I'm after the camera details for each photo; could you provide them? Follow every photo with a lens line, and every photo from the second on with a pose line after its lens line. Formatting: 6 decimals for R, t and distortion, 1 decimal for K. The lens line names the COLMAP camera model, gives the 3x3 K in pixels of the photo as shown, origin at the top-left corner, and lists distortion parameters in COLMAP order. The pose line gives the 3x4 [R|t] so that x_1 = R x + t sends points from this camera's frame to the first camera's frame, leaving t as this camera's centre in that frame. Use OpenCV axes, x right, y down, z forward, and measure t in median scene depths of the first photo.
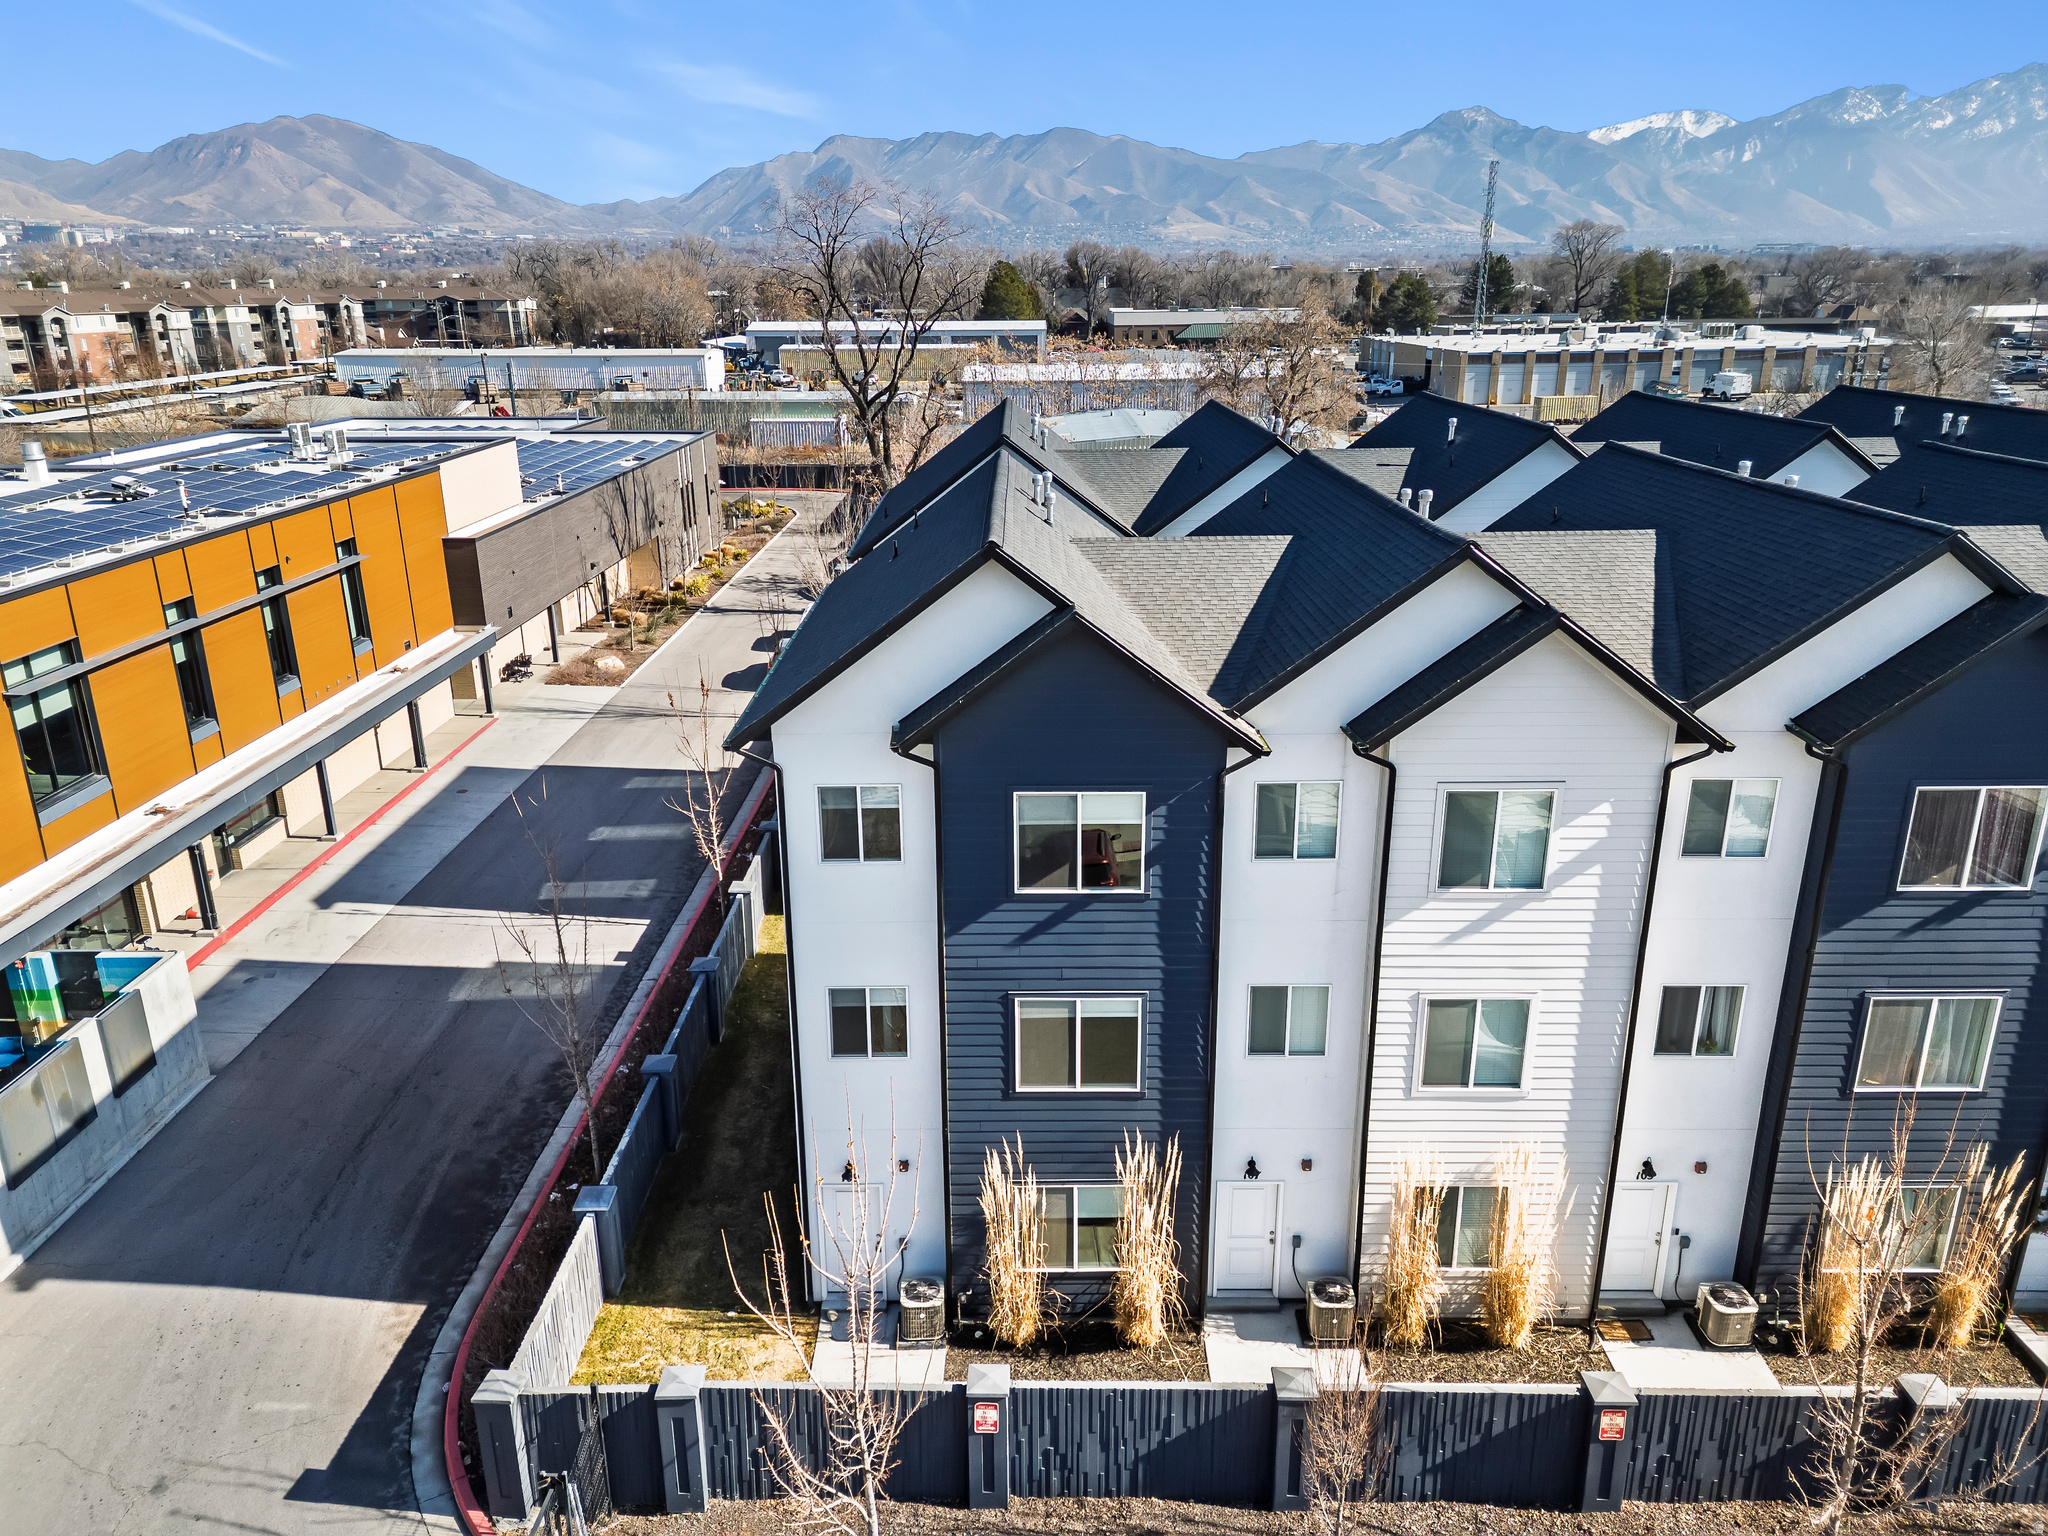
lens RADIAL K [[1406.1, 0, 1024.0], [0, 1406.1, 768.0], [0, 0, 1]] dist [0.099483, -0.083283]
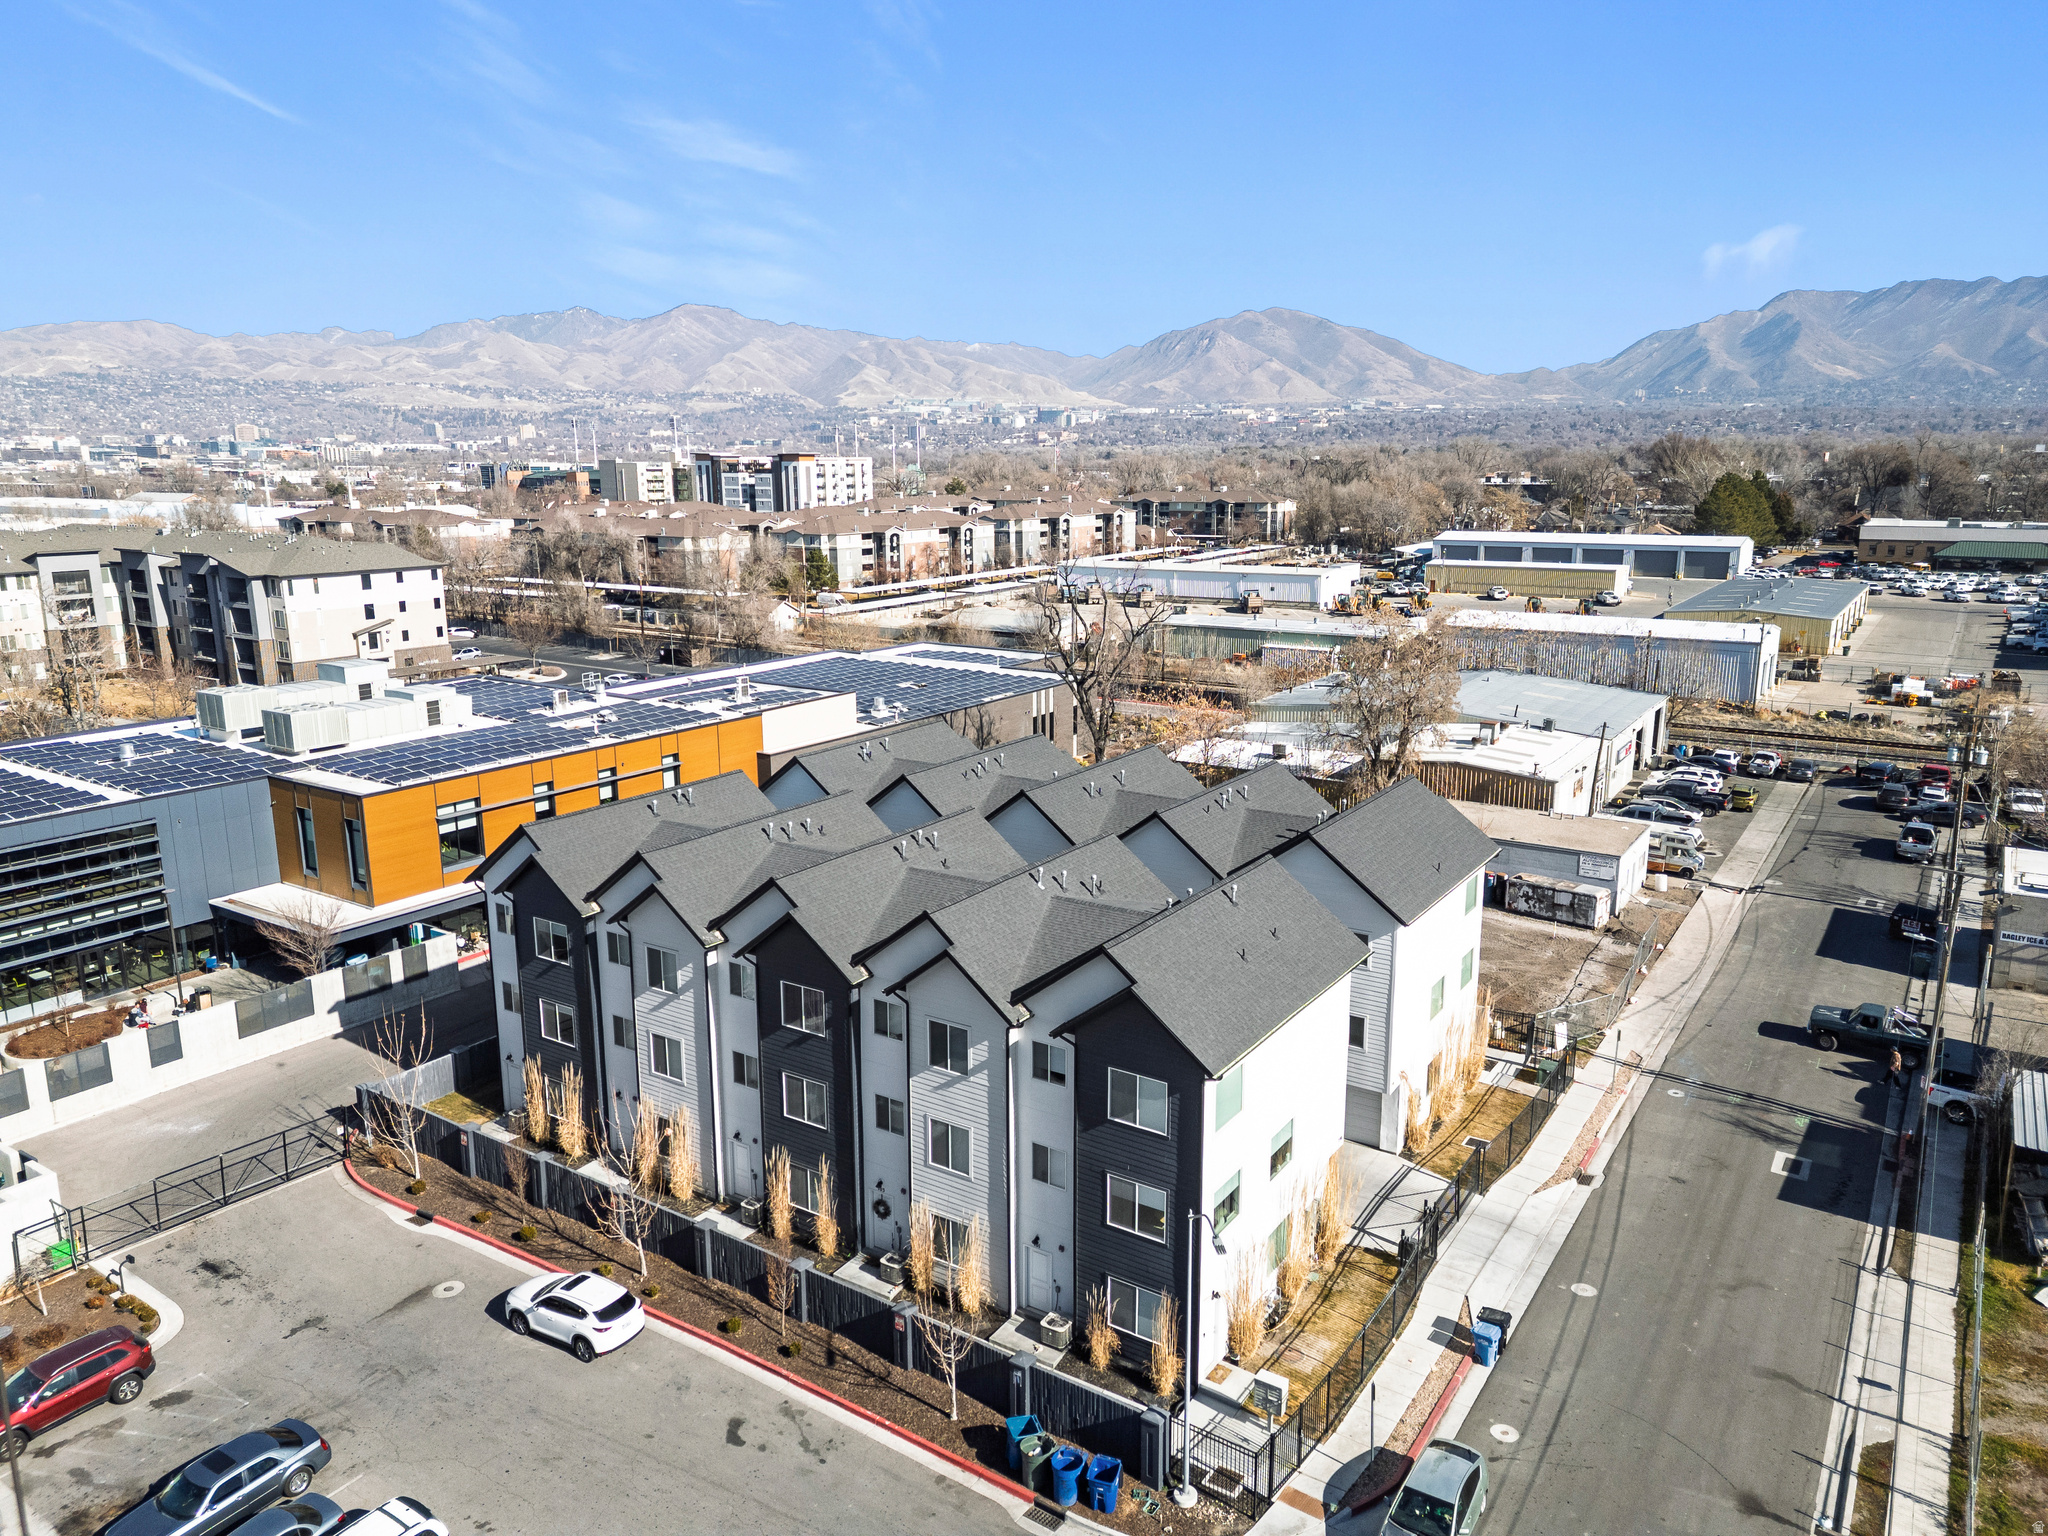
lens RADIAL K [[1406.1, 0, 1024.0], [0, 1406.1, 768.0], [0, 0, 1]] dist [0.099483, -0.083283]
pose [[0.833636, 0.125472, -0.537873, 0.834102], [-0.182132, 0.981831, -0.053247, -0.108806], [0.521420, 0.142353, 0.841342, -0.315897]]
